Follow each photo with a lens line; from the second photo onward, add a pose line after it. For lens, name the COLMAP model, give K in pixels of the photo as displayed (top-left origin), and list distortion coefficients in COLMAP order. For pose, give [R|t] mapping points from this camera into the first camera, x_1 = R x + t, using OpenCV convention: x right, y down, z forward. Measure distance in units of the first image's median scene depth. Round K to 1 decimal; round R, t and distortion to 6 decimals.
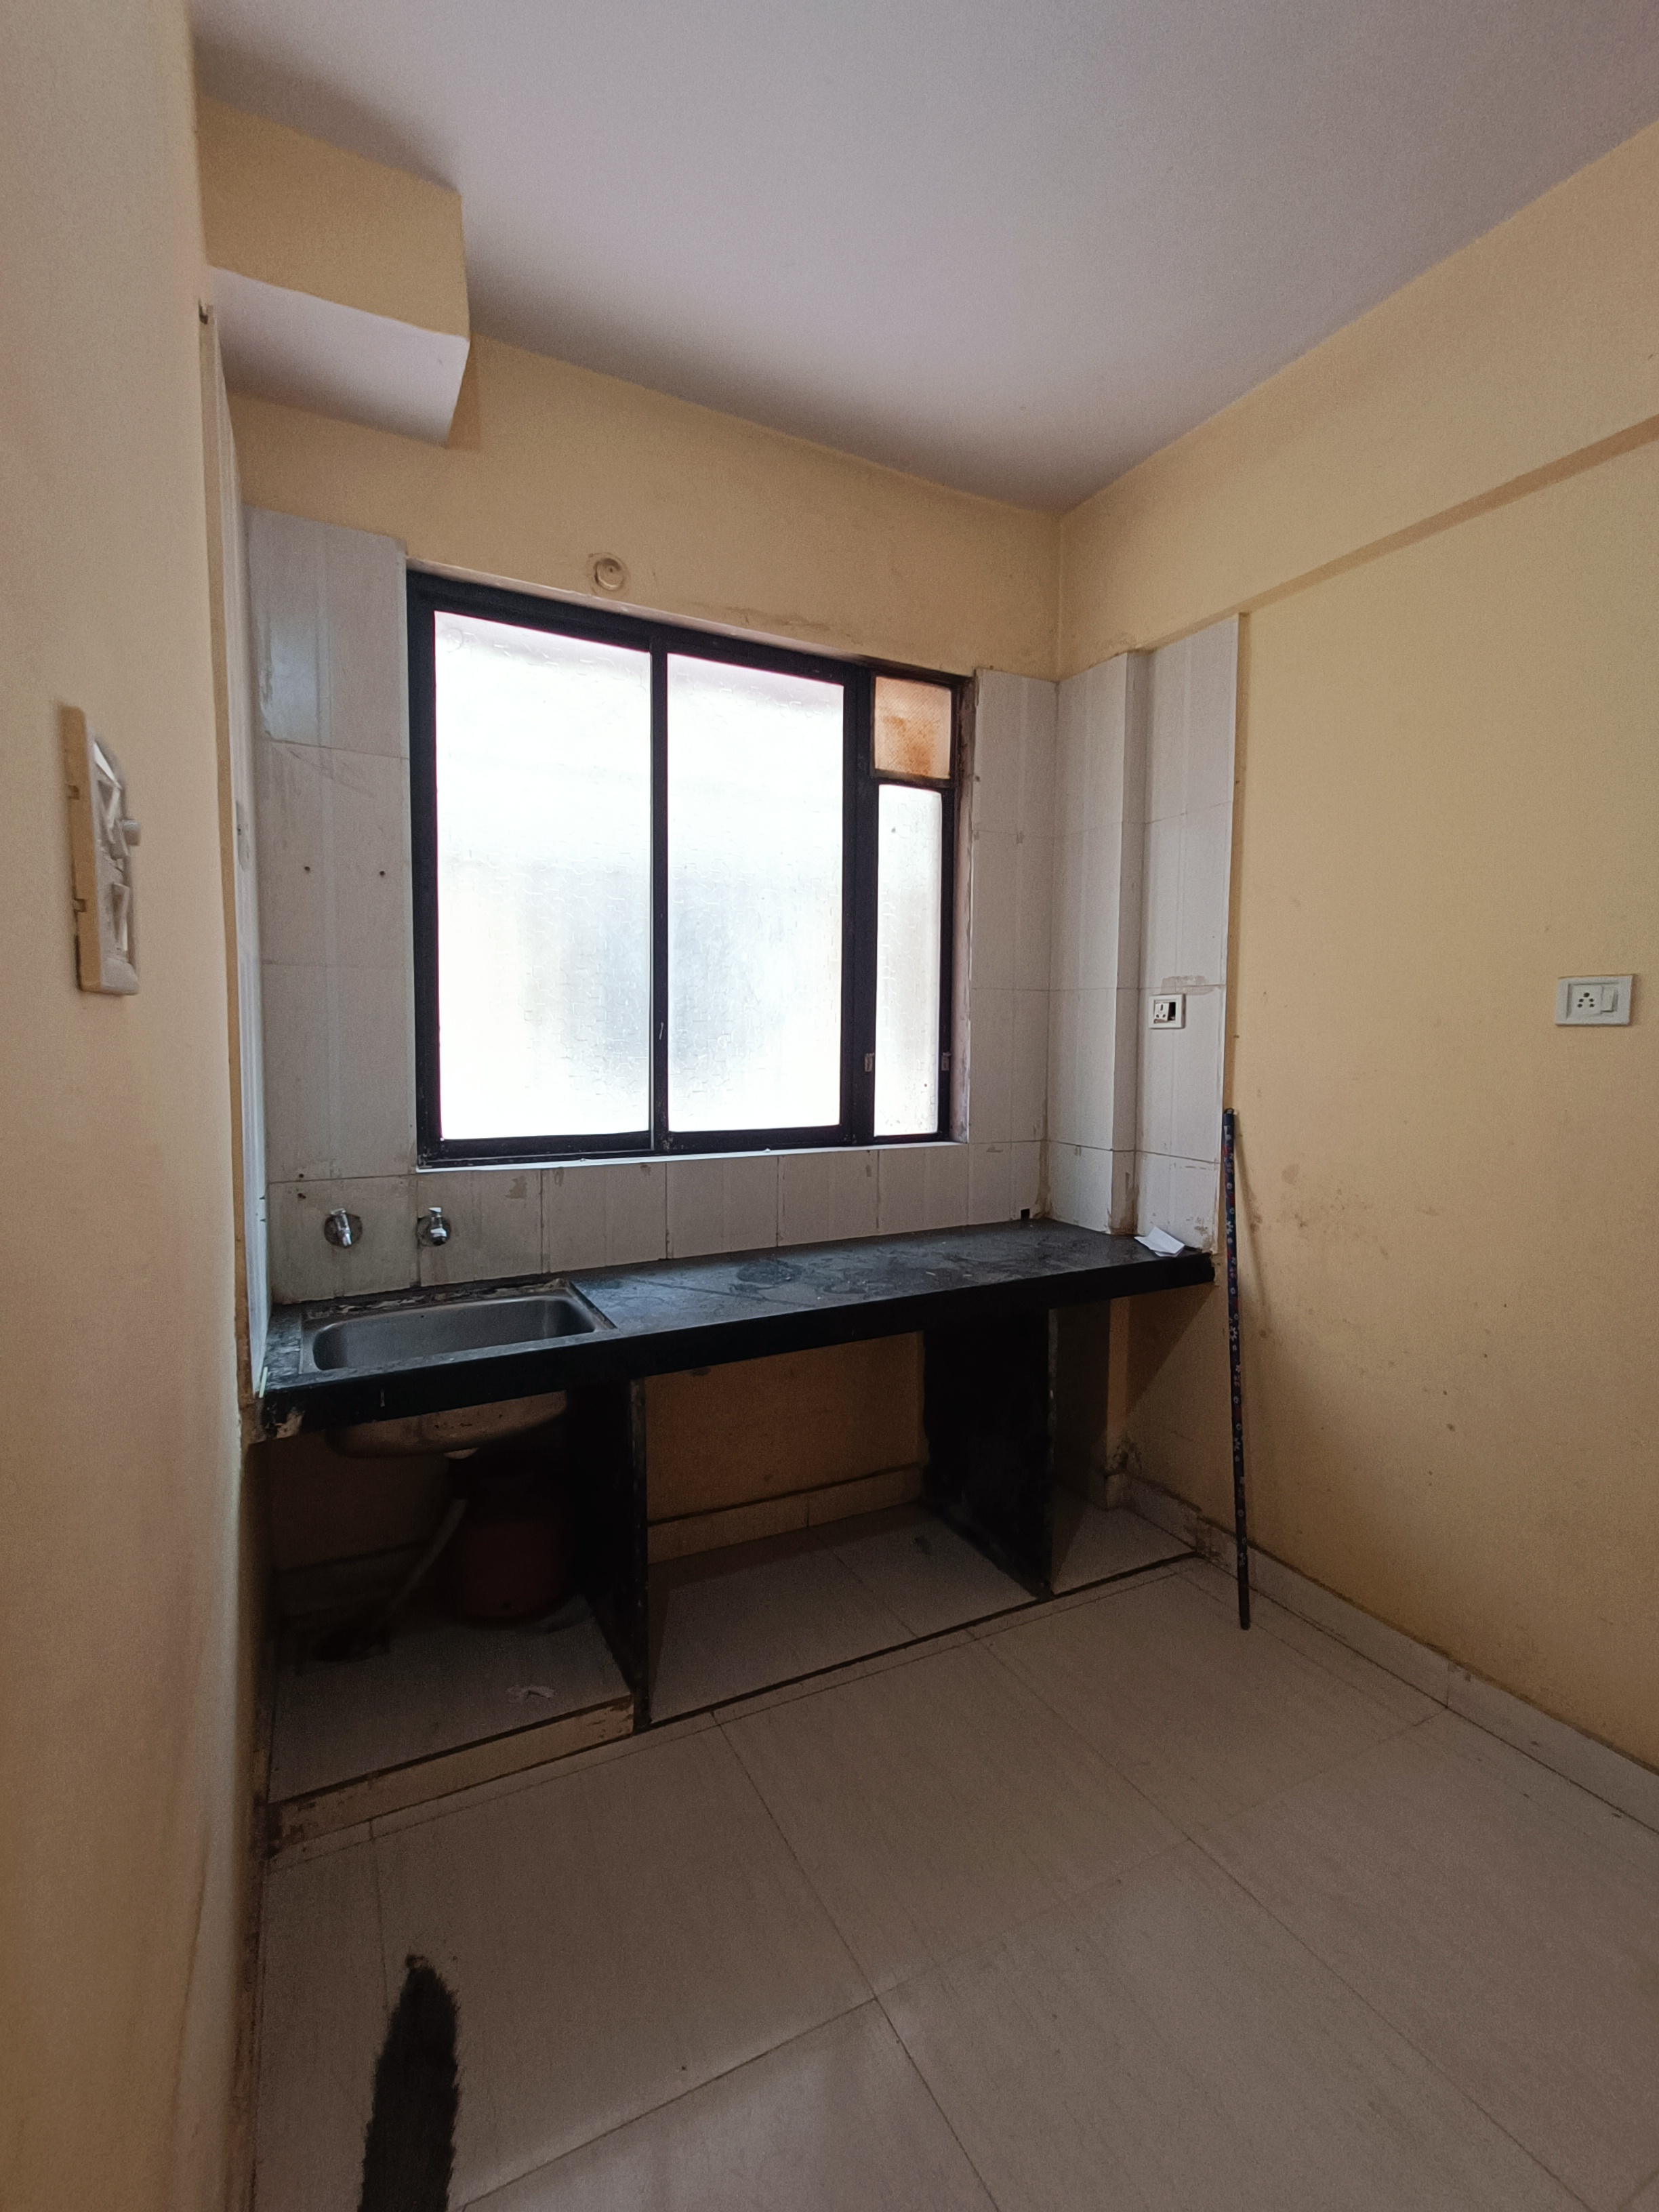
lens RADIAL K [[999.3, 0, 829.5], [0, 999.3, 1106.0], [0, 0, 1]] dist [-0.000106, -0.000016]
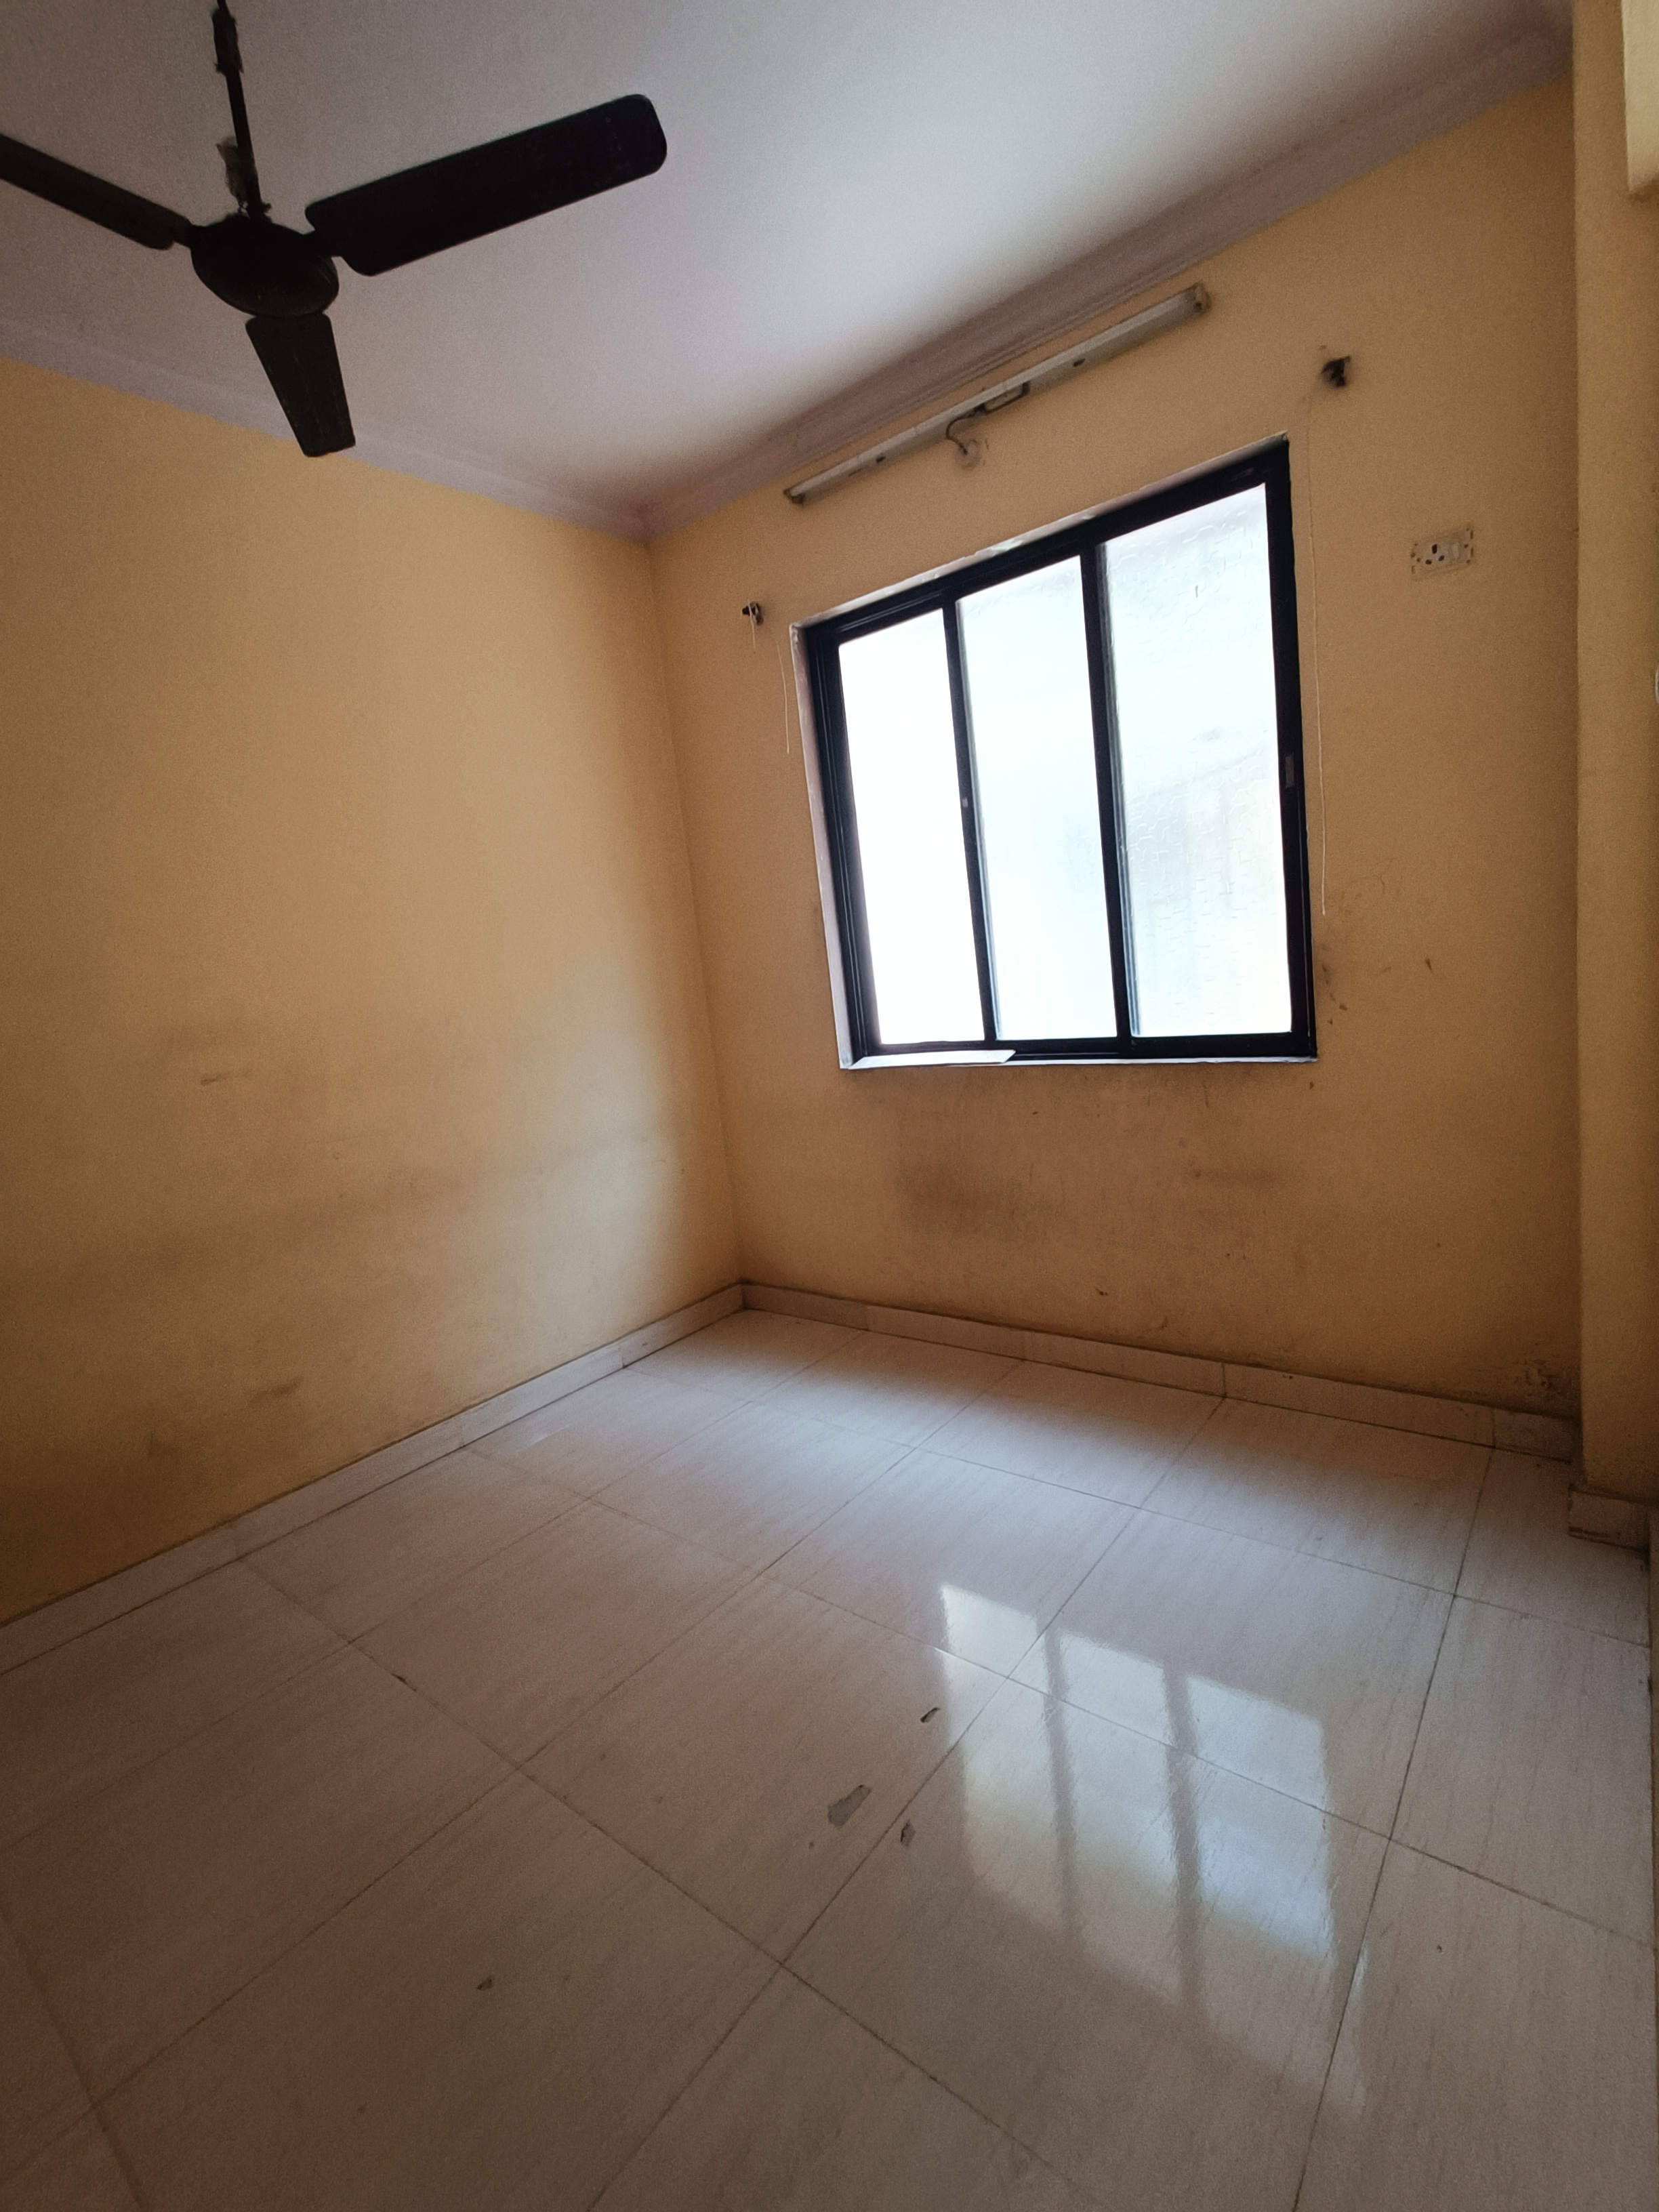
lens RADIAL K [[999.3, 0, 829.5], [0, 999.3, 1106.0], [0, 0, 1]] dist [-0.000106, -0.000016]
pose [[0.394768, 0.076394, -0.915599, 0.654714], [0.035347, 0.994537, 0.098220, -0.015530], [0.918101, -0.071138, 0.389911, 0.331477]]
